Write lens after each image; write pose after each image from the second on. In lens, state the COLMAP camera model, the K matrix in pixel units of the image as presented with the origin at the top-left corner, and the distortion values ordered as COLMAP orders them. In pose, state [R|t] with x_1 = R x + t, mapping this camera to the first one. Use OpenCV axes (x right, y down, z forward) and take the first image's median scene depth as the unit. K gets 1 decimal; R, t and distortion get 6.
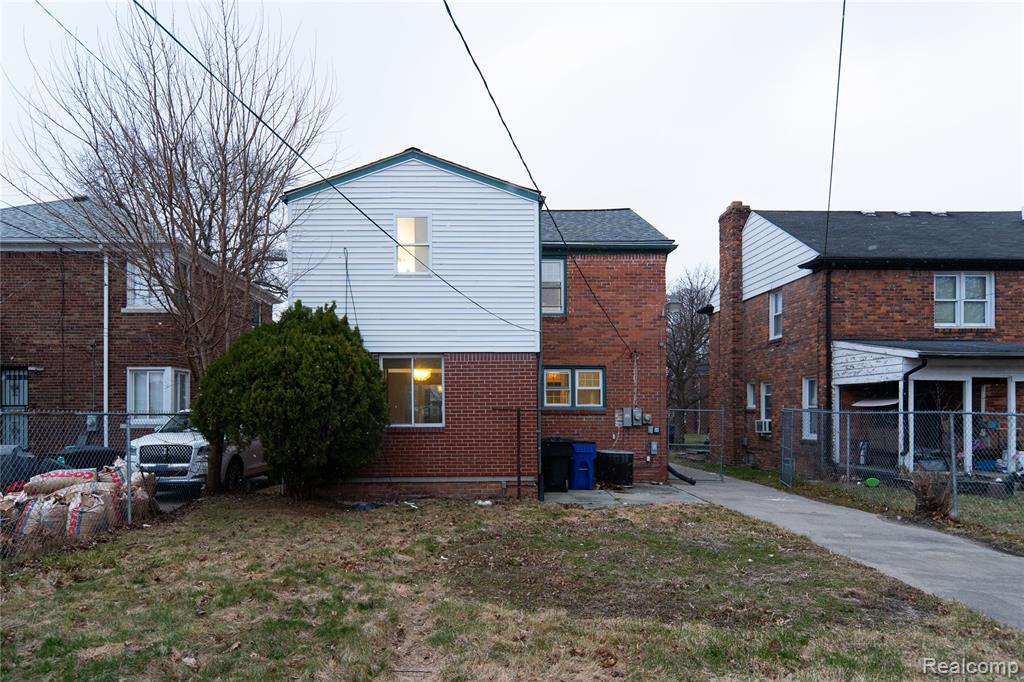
lens RADIAL K [[687.9, 0, 508.5], [0, 687.9, 404.9], [0, 0, 1]] dist [-0.002450, -0.000572]
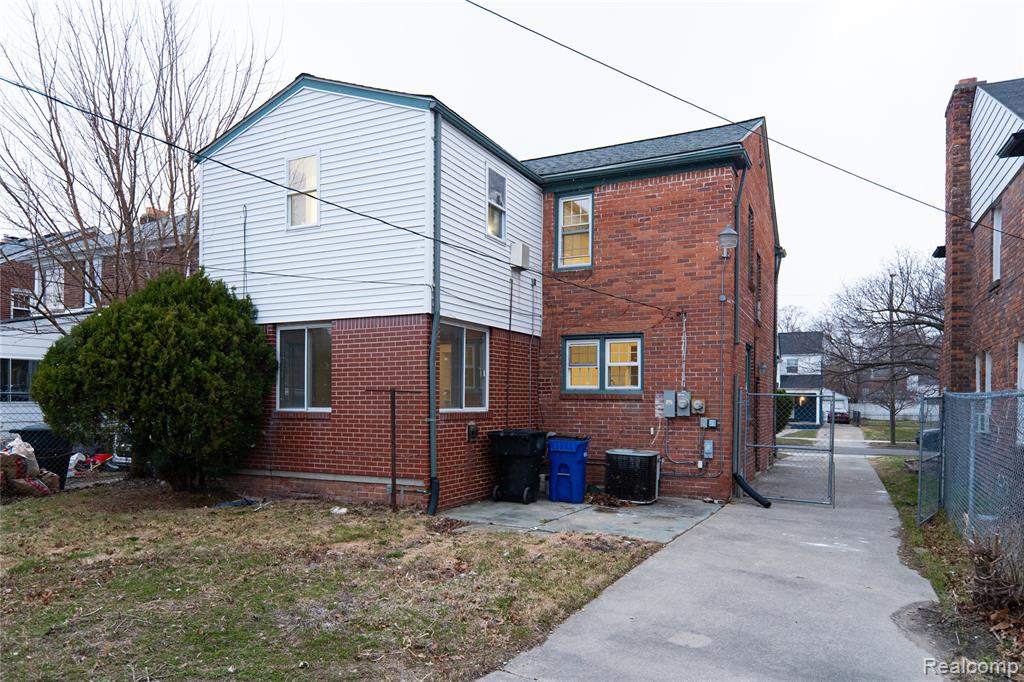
lens RADIAL K [[687.9, 0, 508.5], [0, 687.9, 404.9], [0, 0, 1]] dist [-0.002450, -0.000572]
pose [[0.879376, 0.009176, -0.476039, 0.364107], [-0.002170, 0.999881, 0.015266, 0.008104], [0.476122, -0.012391, 0.879292, 0.298073]]
